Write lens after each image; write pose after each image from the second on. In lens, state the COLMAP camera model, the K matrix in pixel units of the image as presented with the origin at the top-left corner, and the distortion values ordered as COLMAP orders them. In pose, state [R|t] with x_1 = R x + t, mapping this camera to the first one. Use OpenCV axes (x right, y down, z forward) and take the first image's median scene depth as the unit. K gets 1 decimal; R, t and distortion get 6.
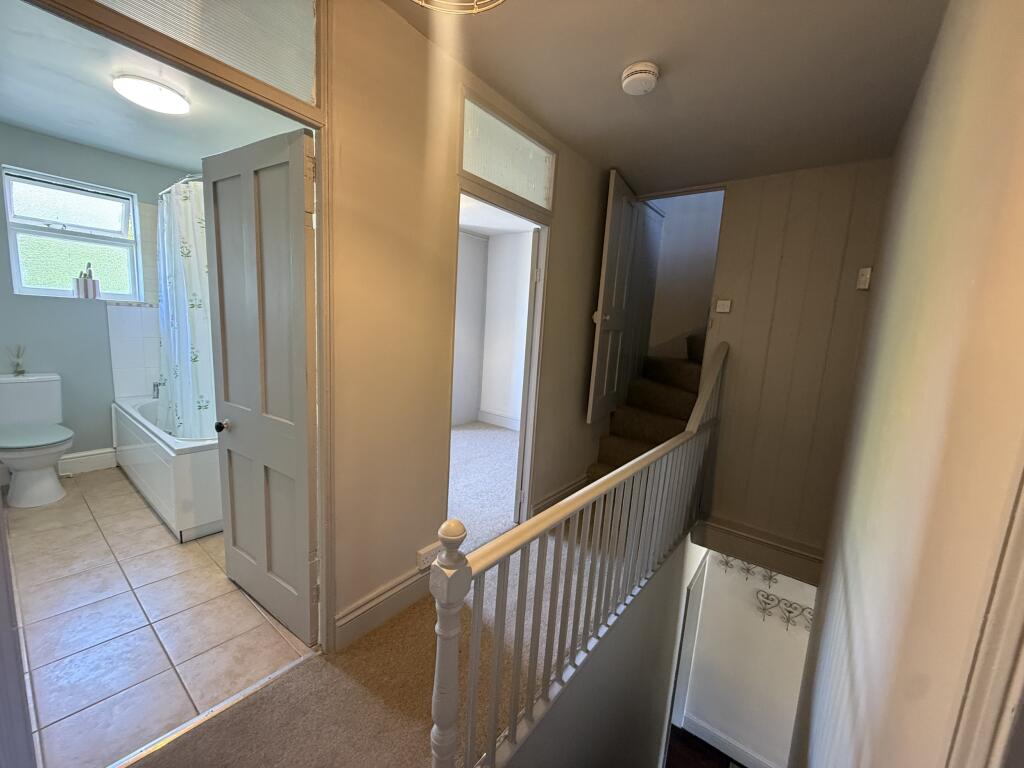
lens RADIAL K [[409.2, 0, 510.7], [0, 409.2, 386.2], [0, 0, 1]] dist [0.003526, 0.001048]
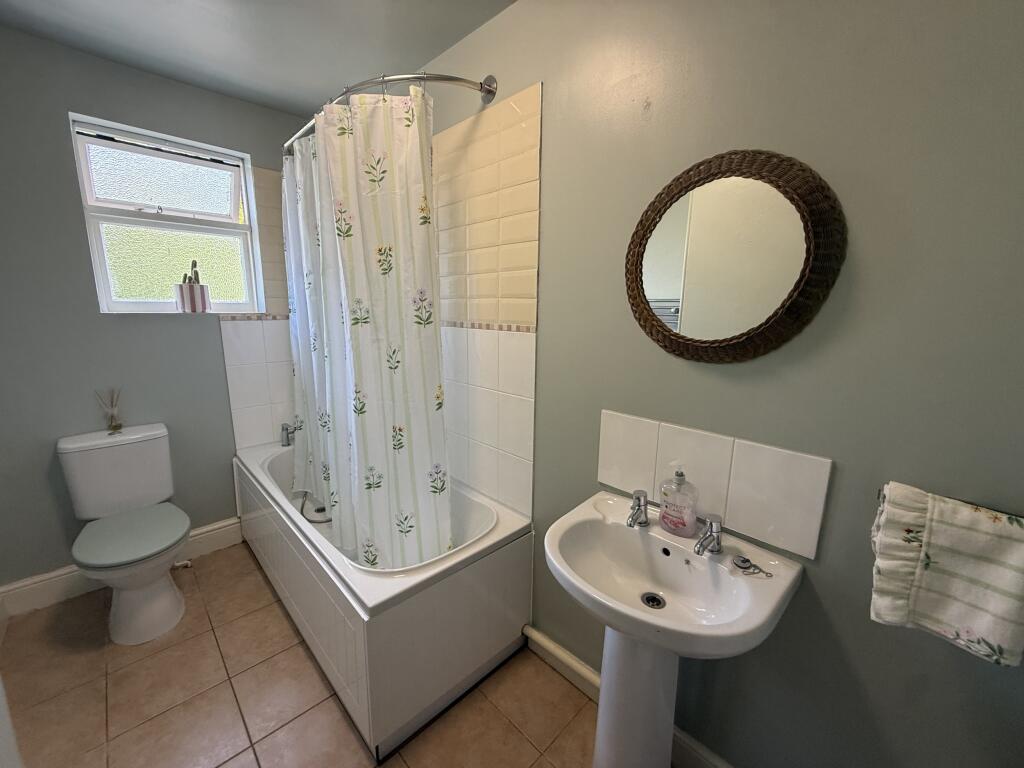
lens RADIAL K [[409.2, 0, 512.2], [0, 409.2, 384.5], [0, 0, 1]] dist [0.003526, 0.001048]
pose [[0.990676, -0.022736, -0.134325, -0.413885], [0.027831, 0.998958, 0.036173, -0.103593], [0.133363, -0.039574, 0.990277, 0.385465]]
